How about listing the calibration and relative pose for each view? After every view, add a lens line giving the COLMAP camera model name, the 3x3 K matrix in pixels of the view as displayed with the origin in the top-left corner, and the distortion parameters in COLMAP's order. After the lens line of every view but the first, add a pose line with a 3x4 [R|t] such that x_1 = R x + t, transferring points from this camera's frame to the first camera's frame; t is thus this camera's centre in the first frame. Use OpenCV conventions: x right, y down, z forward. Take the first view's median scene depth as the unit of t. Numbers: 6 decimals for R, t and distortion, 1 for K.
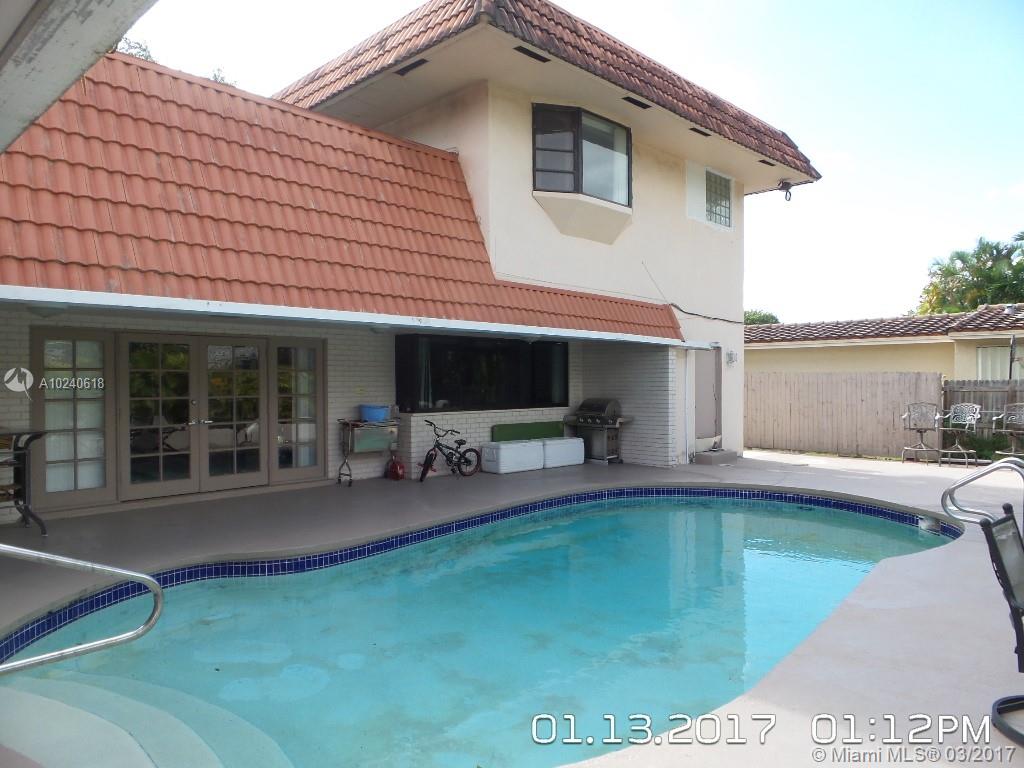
lens RADIAL K [[713.4, 0, 512.0], [0, 713.4, 384.0], [0, 0, 1]] dist [0.003419, -0.003632]
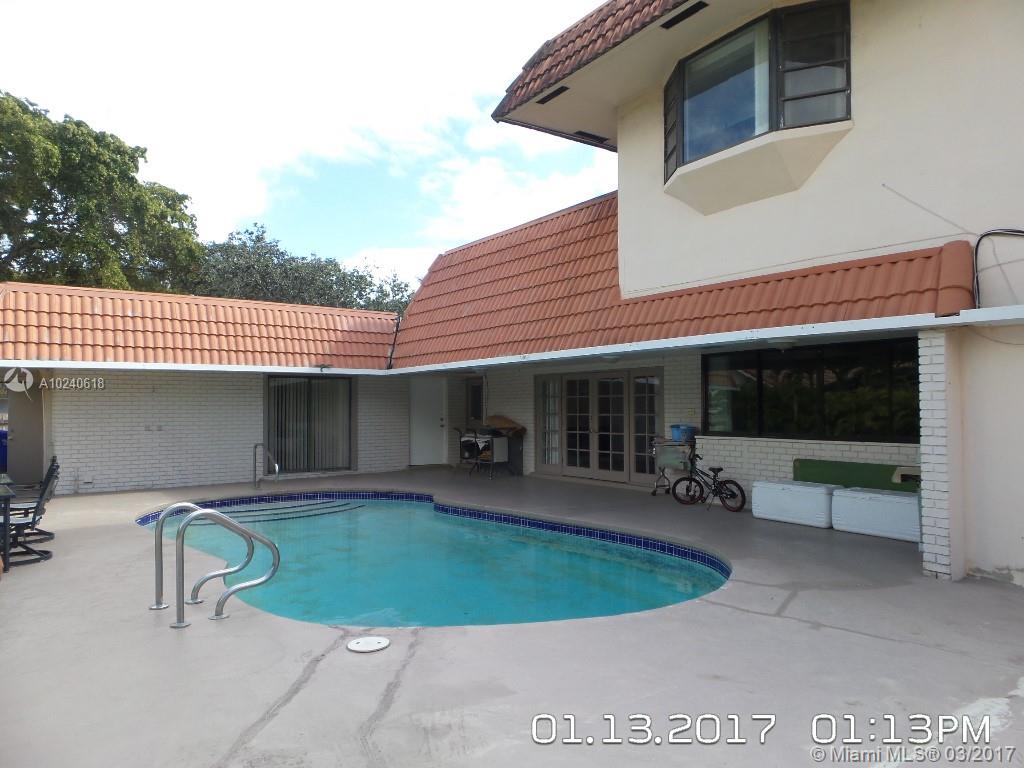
lens RADIAL K [[713.4, 0, 512.0], [0, 713.4, 384.0], [0, 0, 1]] dist [0.003419, -0.003632]
pose [[-0.181445, -0.031328, -0.982902, 0.883141], [-0.003387, 0.999506, -0.031232, 0.002071], [0.983395, -0.002337, -0.181462, 0.929623]]
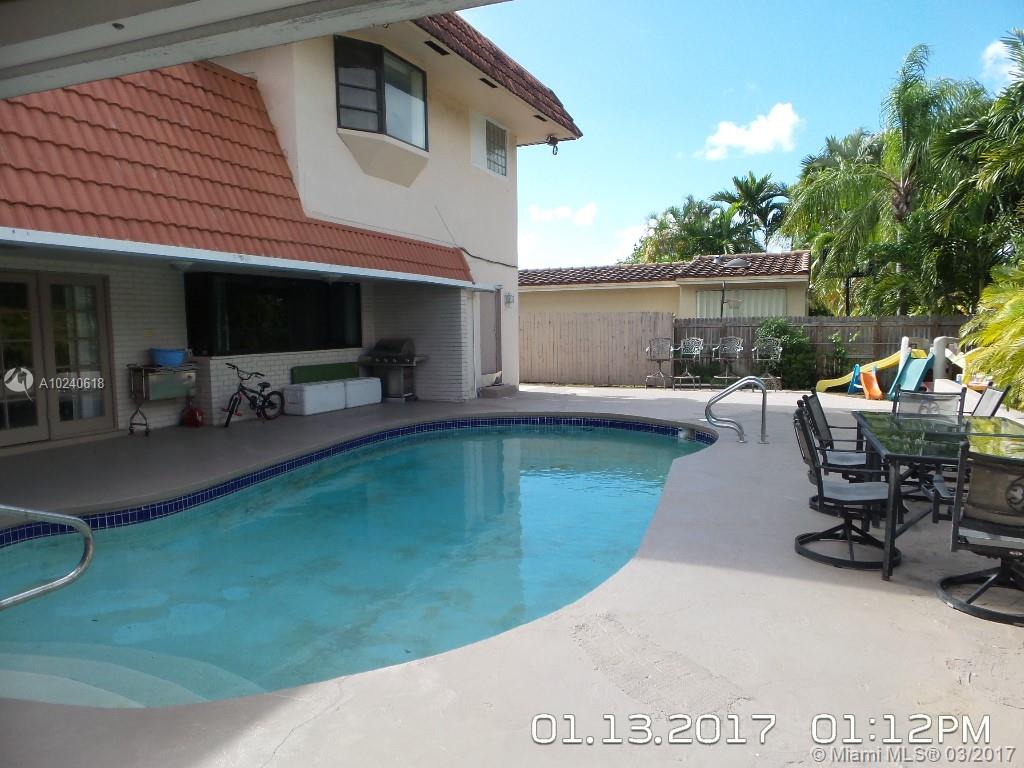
lens RADIAL K [[716.8, 0, 512.0], [0, 716.8, 384.0], [0, 0, 1]] dist [0.017454, 0.004128]
pose [[0.934737, -0.039625, 0.353124, -0.104901], [0.012179, 0.996752, 0.079610, 0.006298], [-0.355131, -0.070114, 0.932183, -0.036175]]
